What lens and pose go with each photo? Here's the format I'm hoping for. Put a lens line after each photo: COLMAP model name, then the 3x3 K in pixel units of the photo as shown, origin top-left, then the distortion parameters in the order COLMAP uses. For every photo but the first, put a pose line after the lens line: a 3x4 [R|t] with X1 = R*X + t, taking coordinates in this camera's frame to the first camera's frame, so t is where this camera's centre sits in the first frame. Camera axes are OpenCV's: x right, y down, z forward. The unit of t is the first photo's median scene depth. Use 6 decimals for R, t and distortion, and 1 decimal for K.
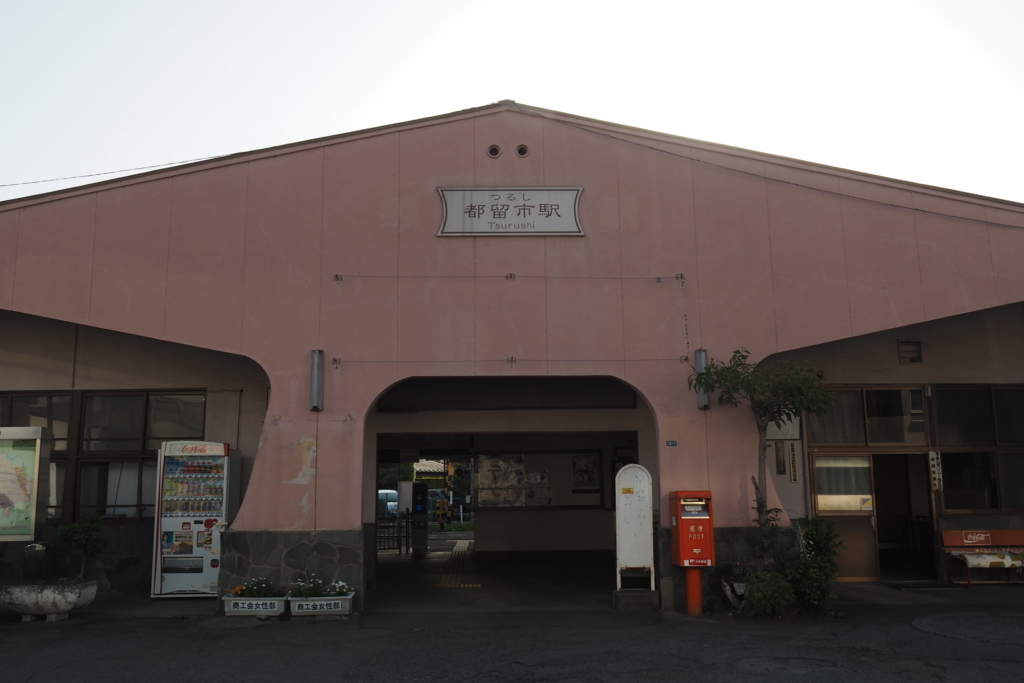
lens RADIAL K [[882.2, 0, 515.3], [0, 882.2, 340.0], [0, 0, 1]] dist [-0.016528, -0.002973]
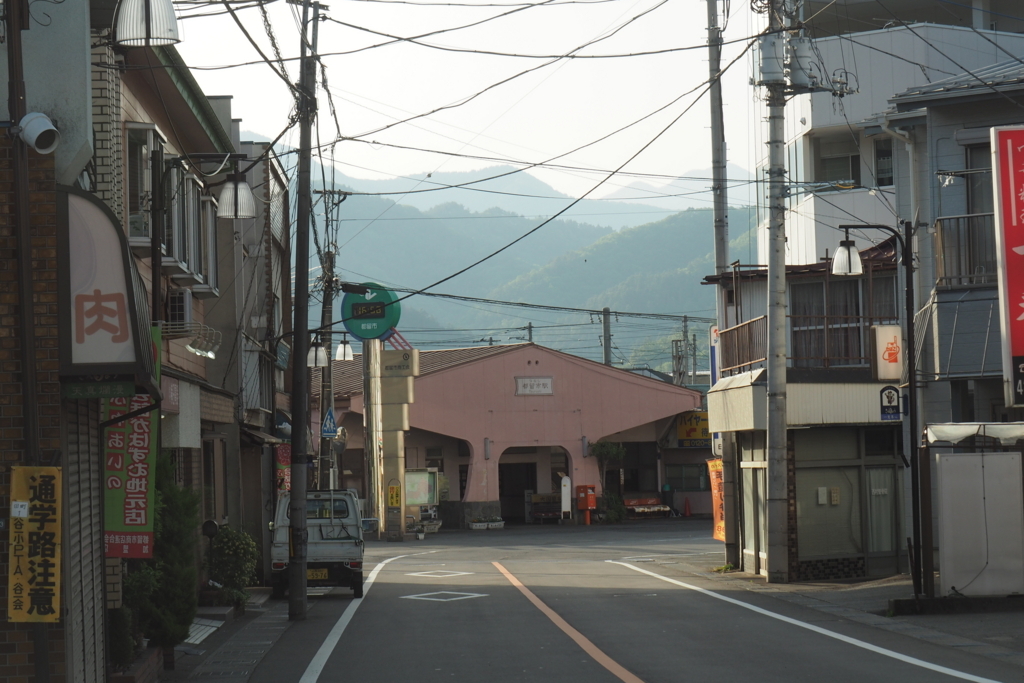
lens RADIAL K [[3212.1, 0, 511.9], [0, 3212.1, 341.8], [0, 0, 1]] dist [-0.172072, 0.000000]
pose [[0.744170, 0.013454, 0.667855, -6.832492], [-0.092646, 0.992213, 0.083244, -1.123823], [-0.661534, -0.123822, 0.739622, -6.422243]]
